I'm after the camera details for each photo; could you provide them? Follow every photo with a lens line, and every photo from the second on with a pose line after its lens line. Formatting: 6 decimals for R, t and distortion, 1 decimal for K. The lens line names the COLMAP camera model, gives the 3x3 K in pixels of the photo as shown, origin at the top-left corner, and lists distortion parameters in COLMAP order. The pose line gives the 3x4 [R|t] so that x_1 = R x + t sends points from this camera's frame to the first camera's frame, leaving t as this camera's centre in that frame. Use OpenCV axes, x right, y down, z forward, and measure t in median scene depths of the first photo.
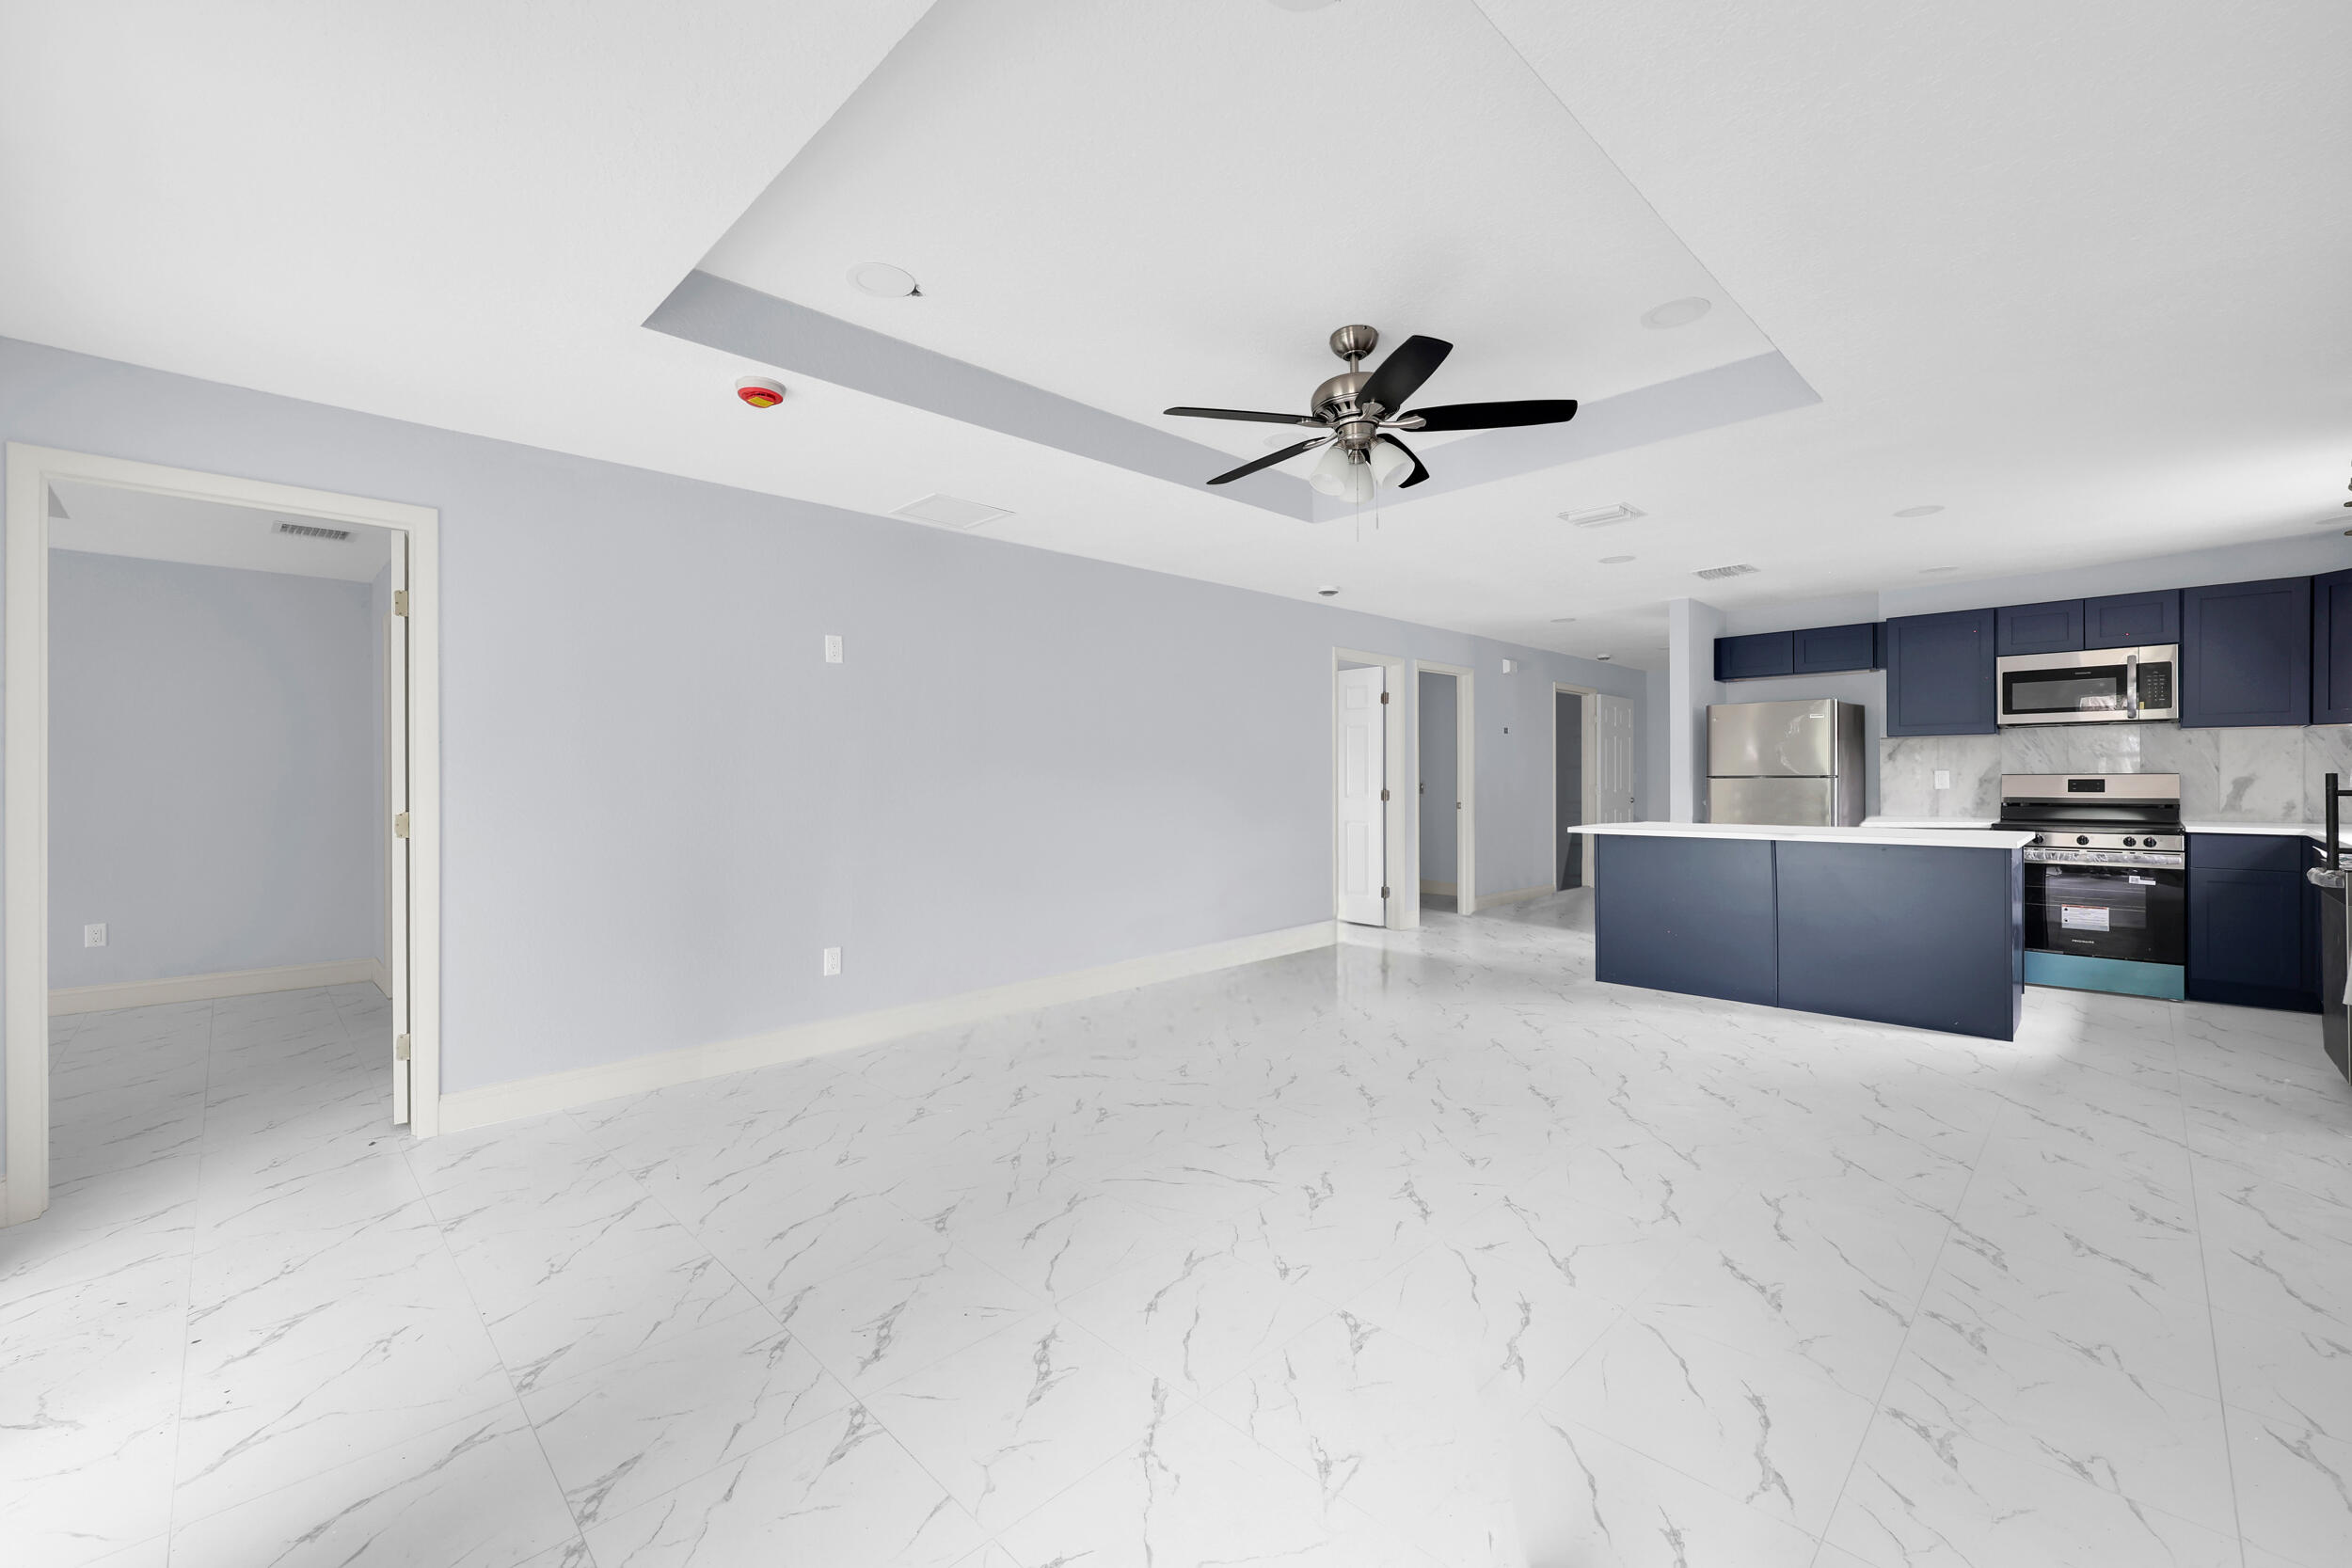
lens RADIAL K [[953.6, 0, 1178.4], [0, 953.6, 779.7], [0, 0, 1]] dist [-0.001569, 0.000421]
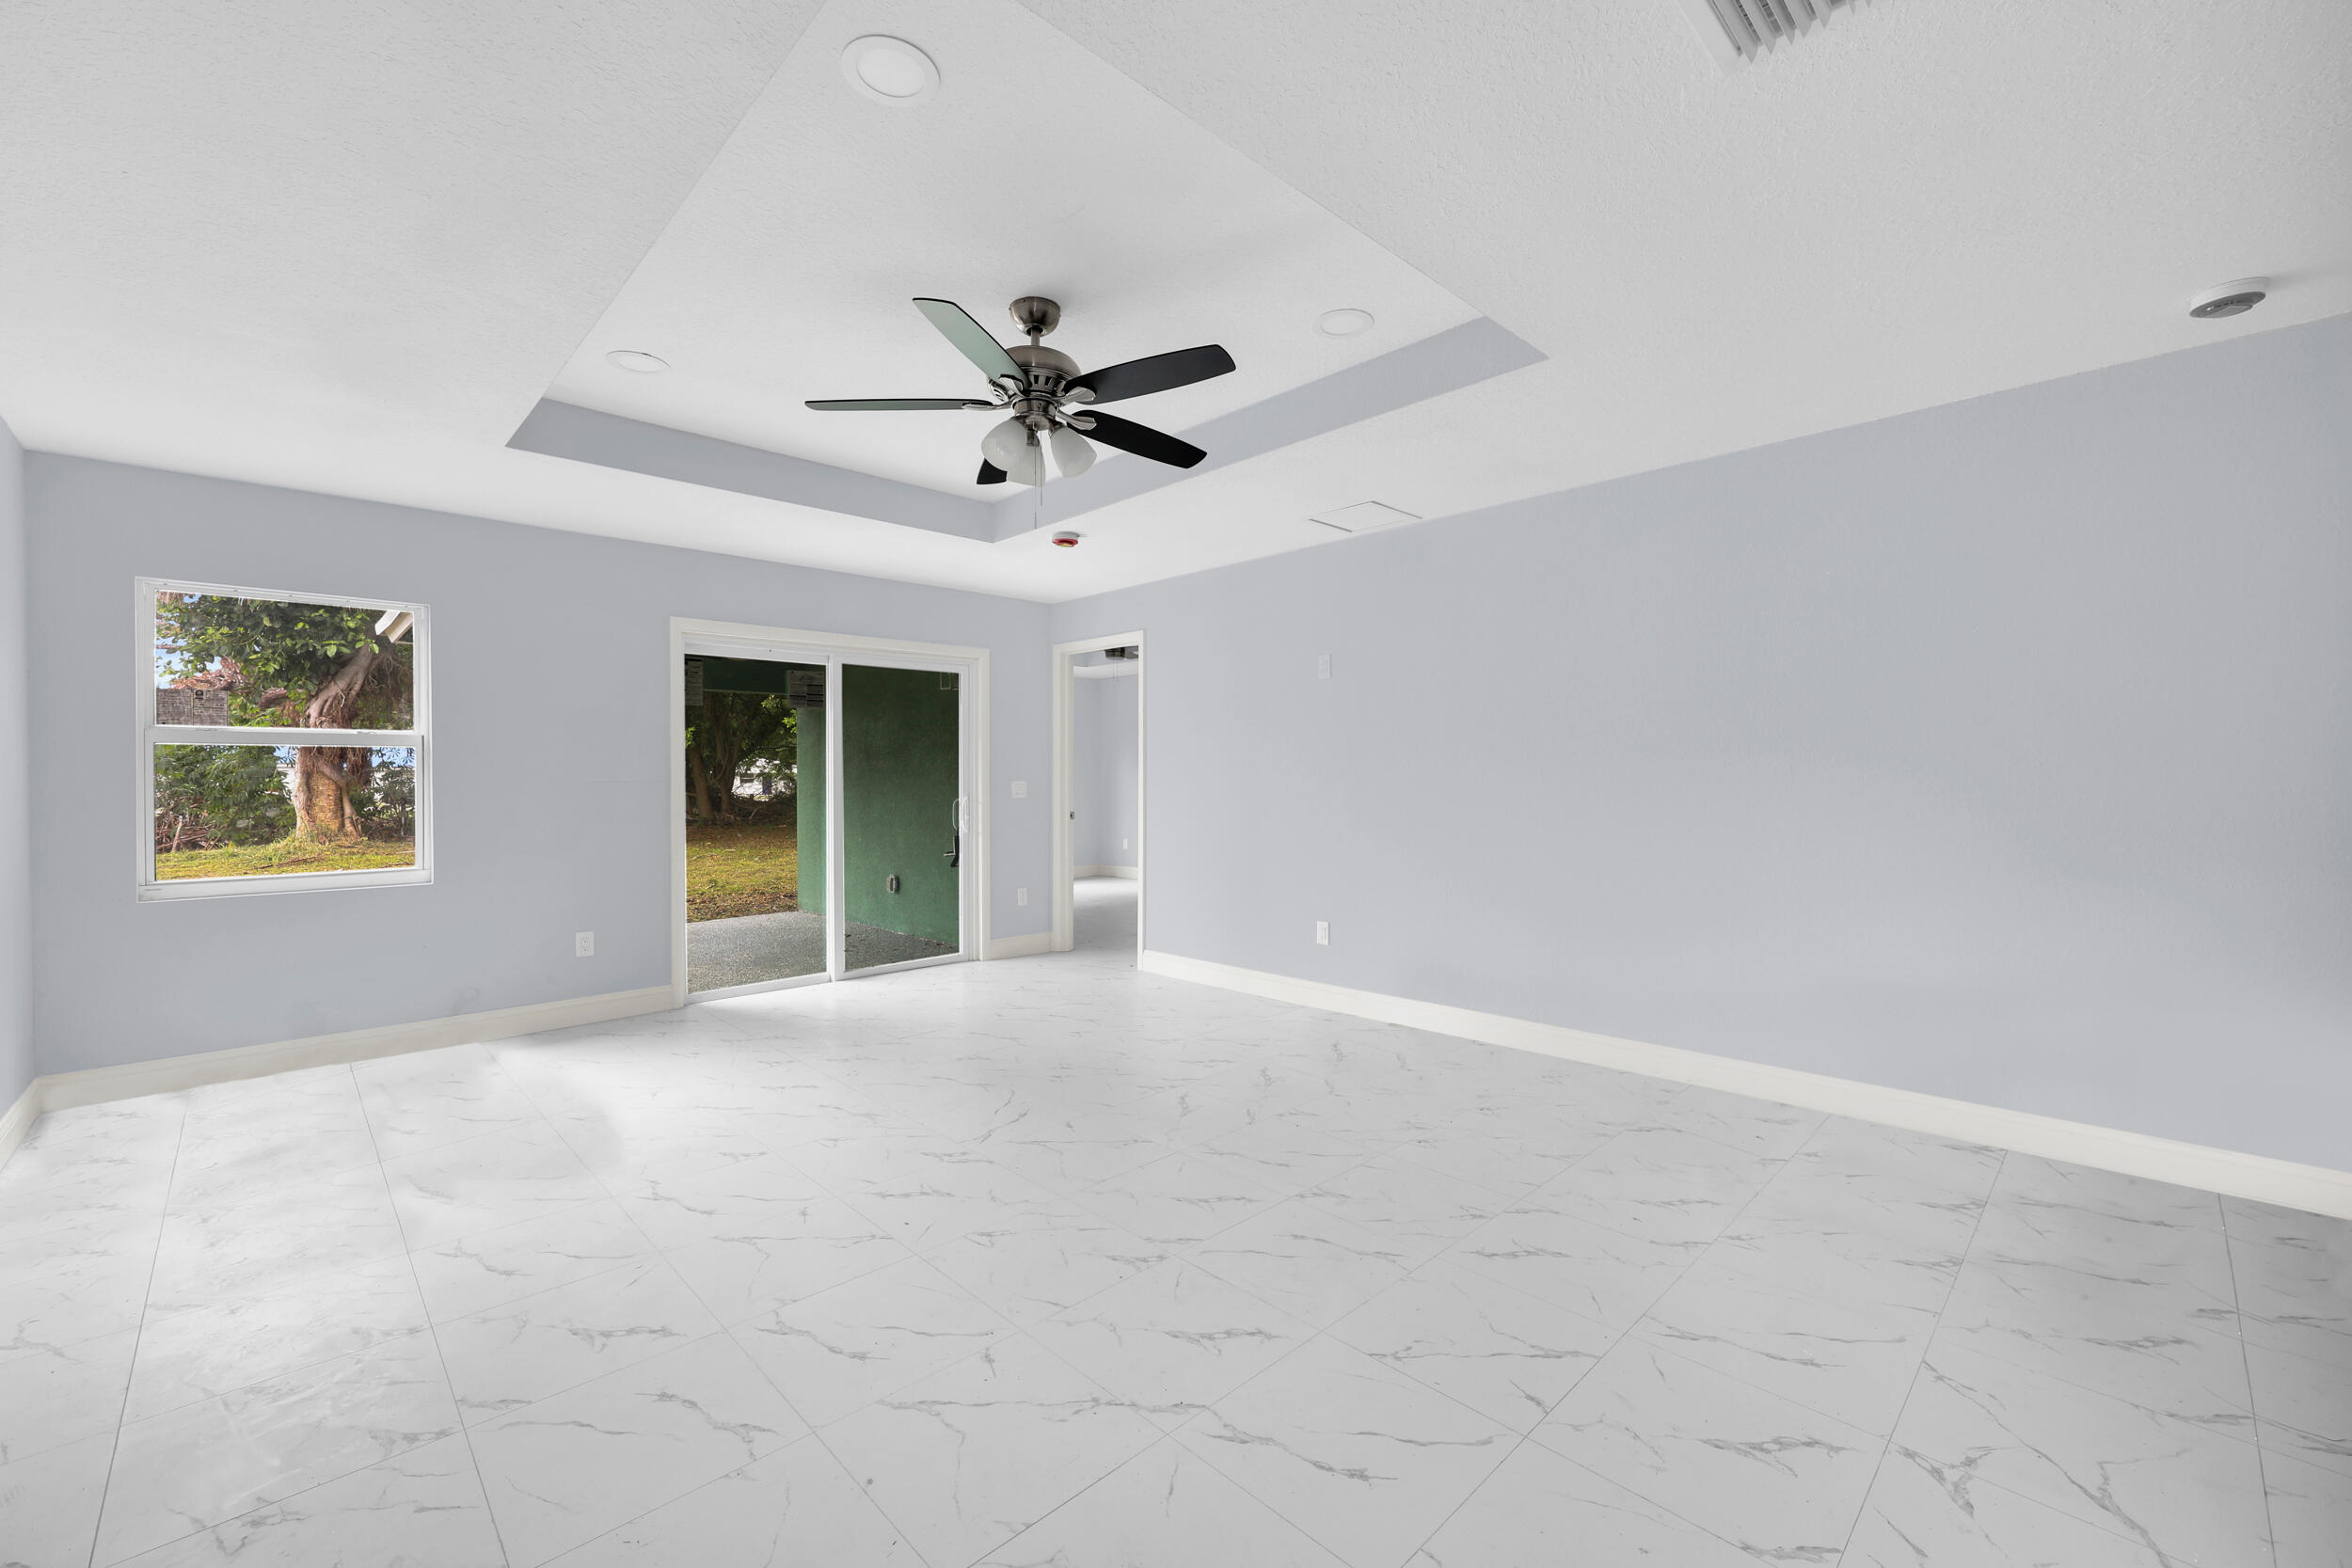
lens RADIAL K [[949.1, 0, 1160.2], [0, 949.1, 780.9], [0, 0, 1]] dist [0.005486, -0.000224]
pose [[-0.025040, 0.008417, -0.999651, 0.616061], [0.002534, 0.999962, 0.008356, -0.005998], [0.999683, -0.002324, -0.025060, 0.632026]]
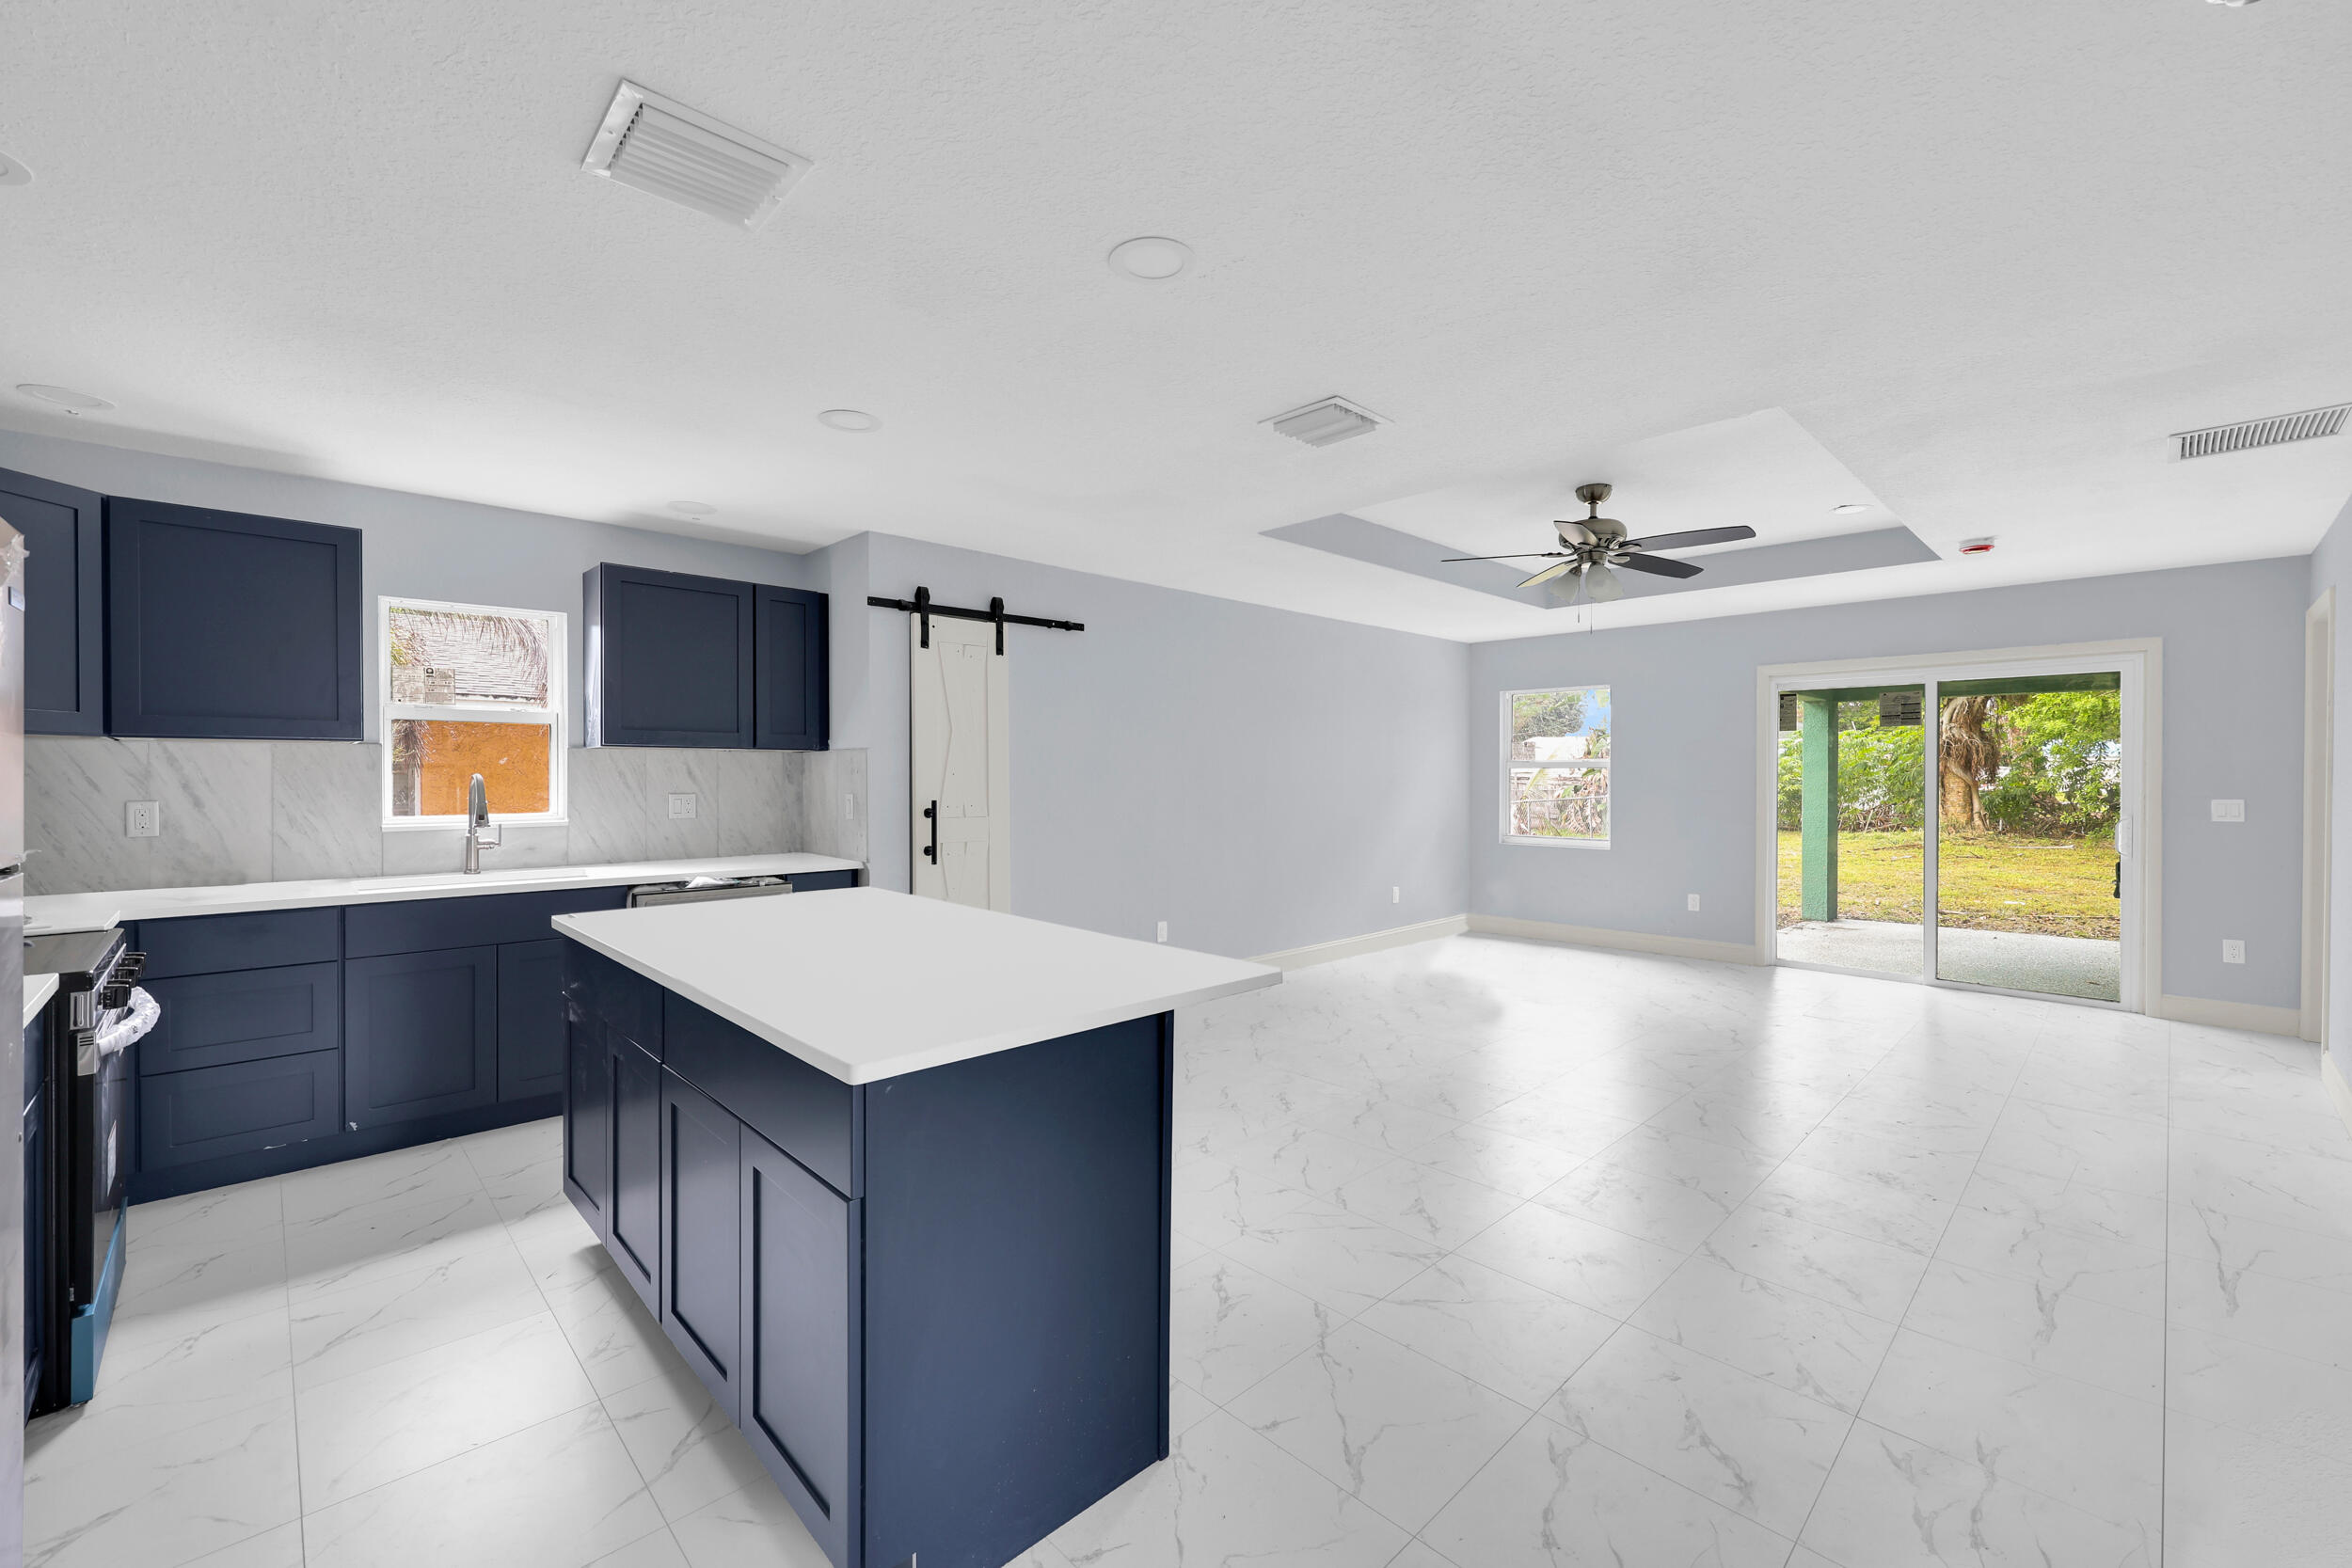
lens RADIAL K [[953.6, 0, 1178.4], [0, 953.6, 779.7], [0, 0, 1]] dist [-0.001569, 0.000421]
pose [[-0.999915, 0.003786, 0.012456, 0.431557], [0.003904, 0.999948, 0.009429, -0.028051], [-0.012419, 0.009477, -0.999878, 1.341824]]
